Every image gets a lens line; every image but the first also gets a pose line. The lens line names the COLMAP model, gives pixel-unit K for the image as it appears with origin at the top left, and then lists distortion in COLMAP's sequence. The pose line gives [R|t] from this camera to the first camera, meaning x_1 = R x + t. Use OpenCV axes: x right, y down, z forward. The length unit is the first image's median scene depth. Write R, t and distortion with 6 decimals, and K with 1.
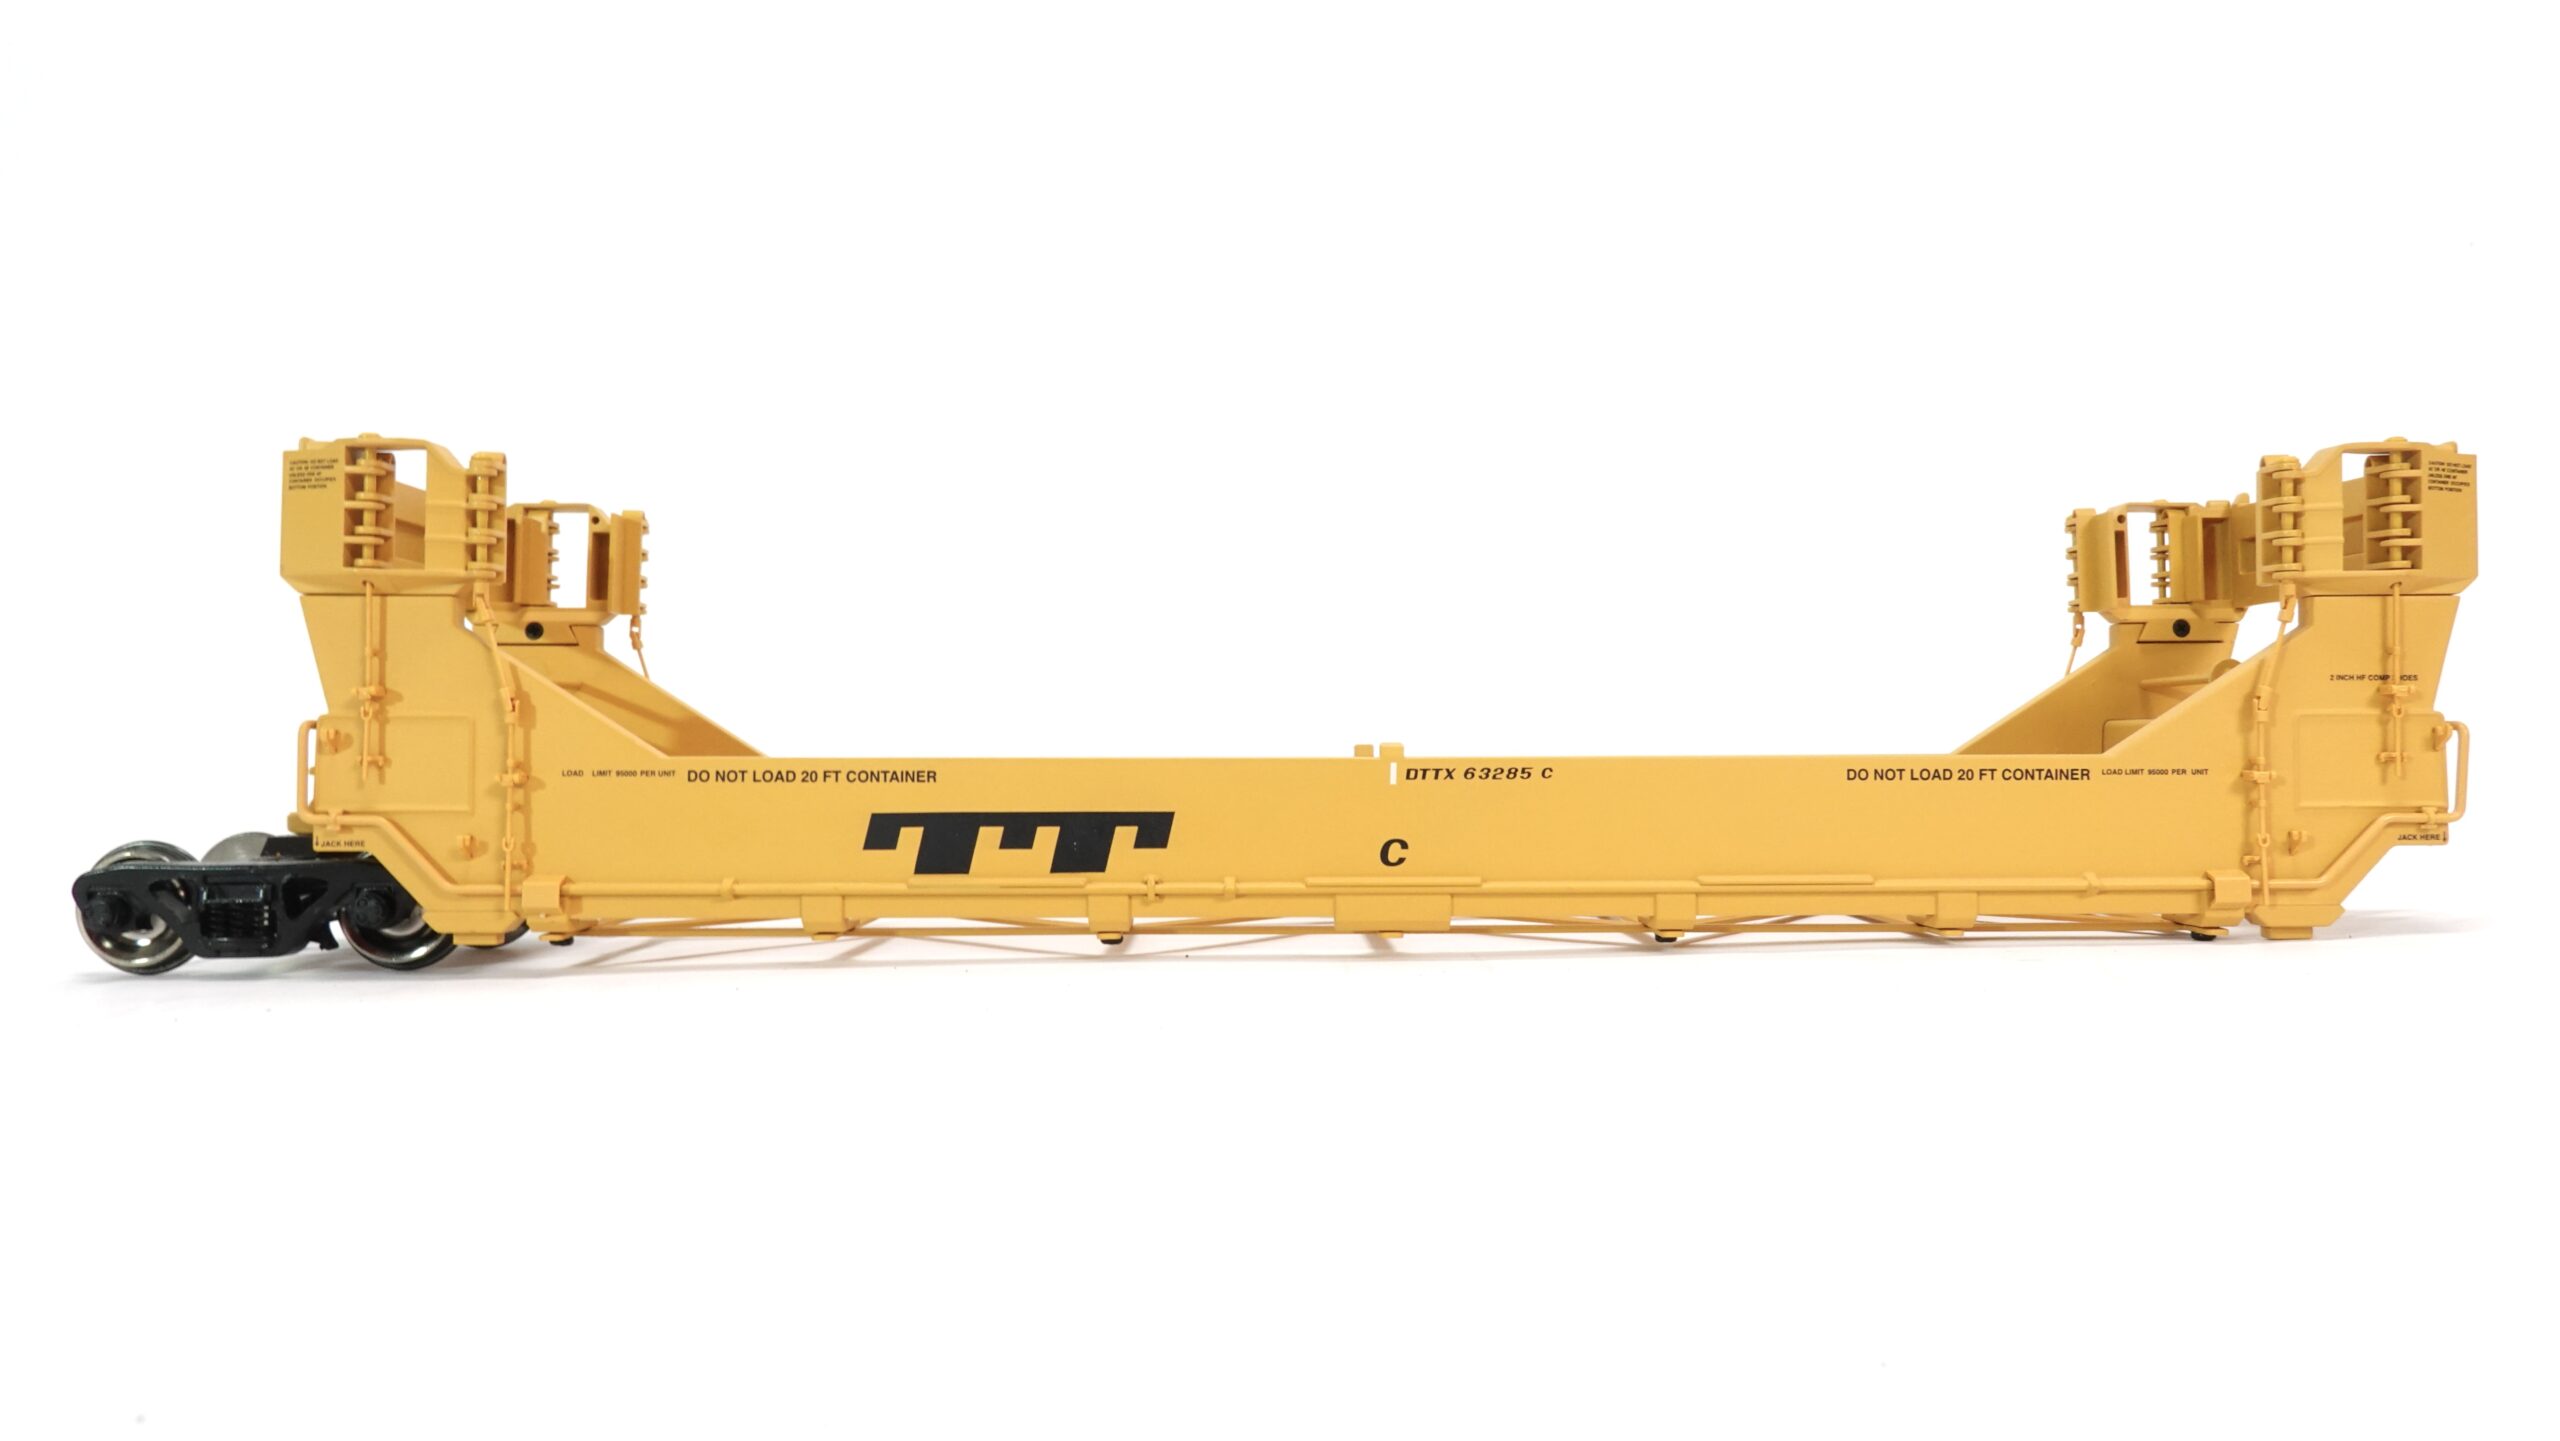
lens RADIAL K [[1880.3, 0, 1280.0], [0, 1880.3, 720.5], [0, 0, 1]] dist [0.108838, 0.000230]
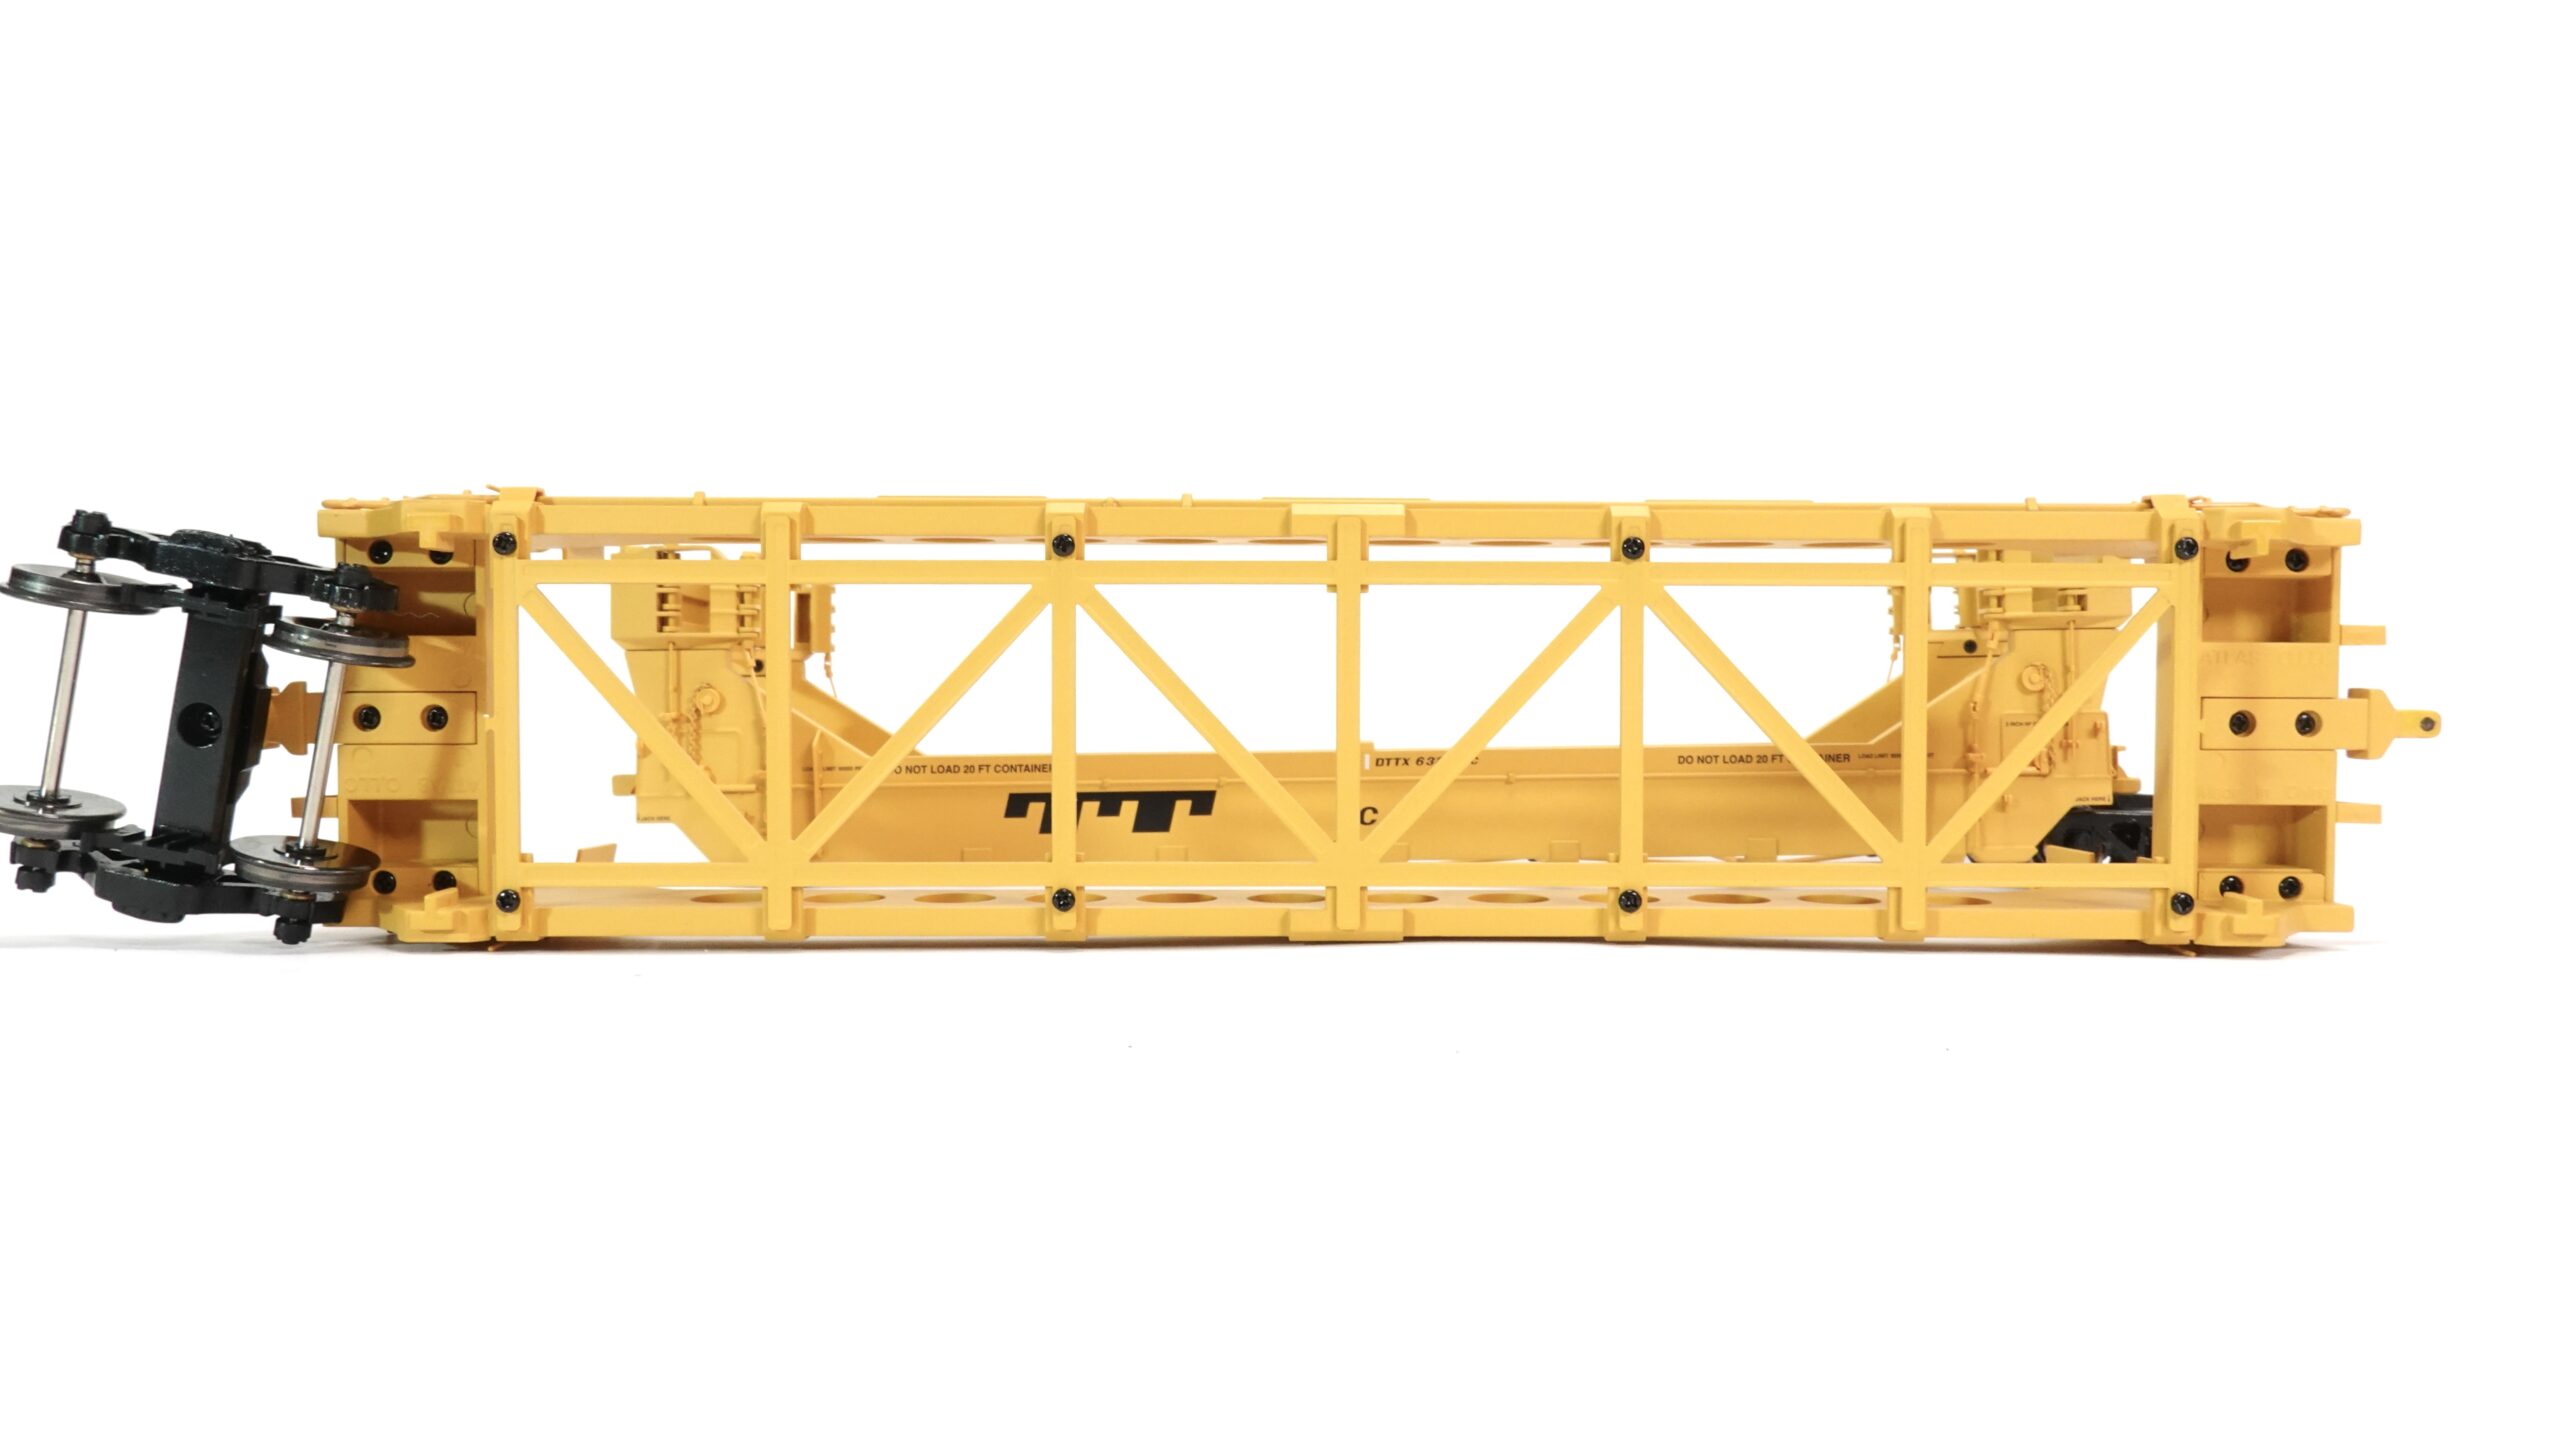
lens RADIAL K [[1903.1, 0, 1273.9], [0, 1903.1, 703.9], [0, 0, 1]] dist [0.259225, 0.001331]
pose [[0.998957, -0.013566, -0.043600, 0.053436], [0.013526, 0.999908, -0.001207, -0.015735], [0.043612, 0.000616, 0.999048, -0.472078]]
